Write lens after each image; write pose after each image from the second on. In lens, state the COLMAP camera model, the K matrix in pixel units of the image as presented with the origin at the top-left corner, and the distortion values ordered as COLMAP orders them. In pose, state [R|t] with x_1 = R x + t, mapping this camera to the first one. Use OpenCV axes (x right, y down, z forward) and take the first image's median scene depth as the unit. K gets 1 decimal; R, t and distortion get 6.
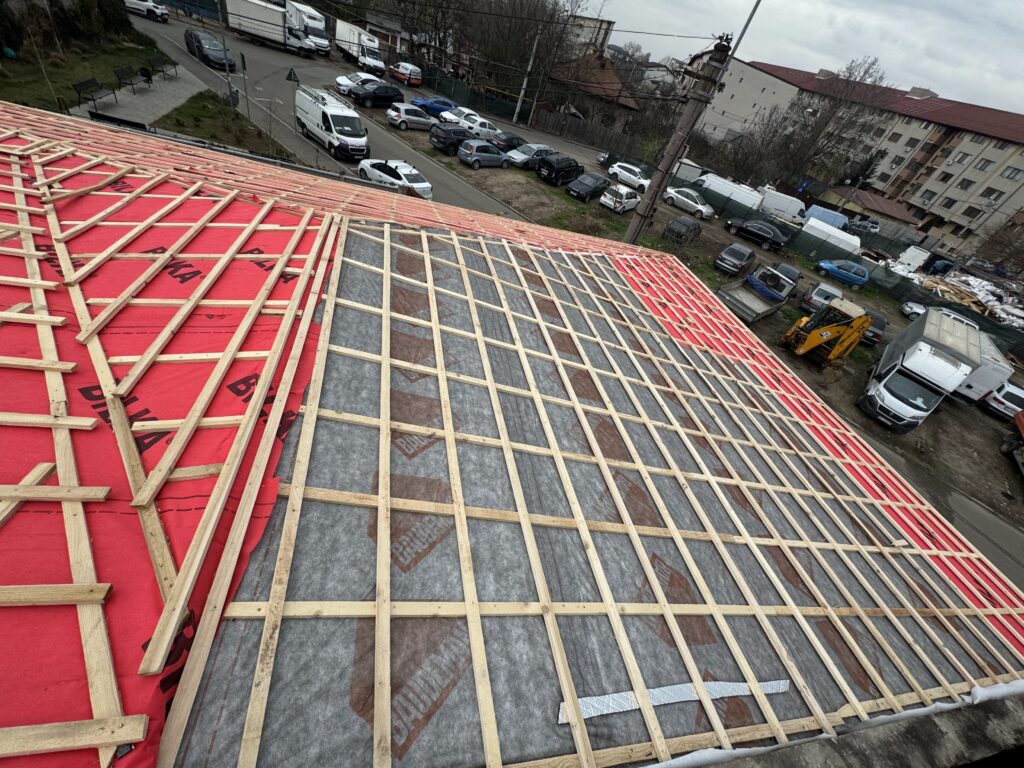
lens RADIAL K [[401.2, 0, 507.8], [0, 401.2, 386.5], [0, 0, 1]] dist [-0.002541, 0.000407]
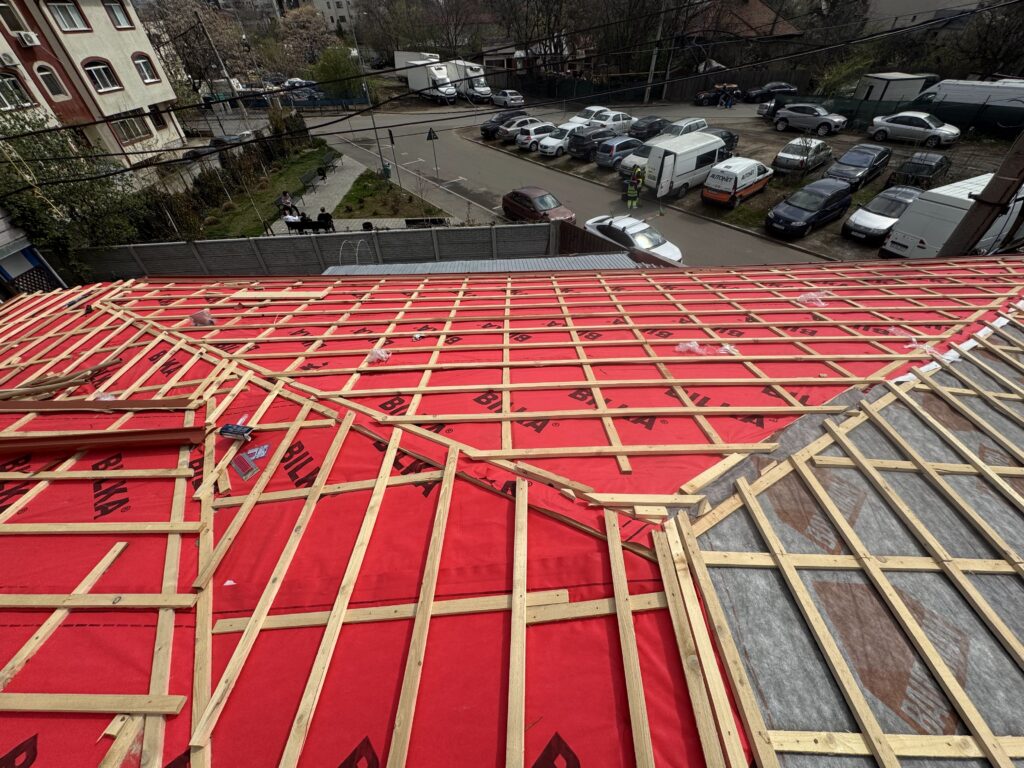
lens RADIAL K [[401.2, 0, 508.9], [0, 401.2, 389.4], [0, 0, 1]] dist [-0.002541, 0.000407]
pose [[0.935106, -0.099178, -0.340207, -0.624569], [0.101186, 0.994797, -0.011880, -0.846922], [0.339615, -0.023315, 0.940276, 0.765324]]
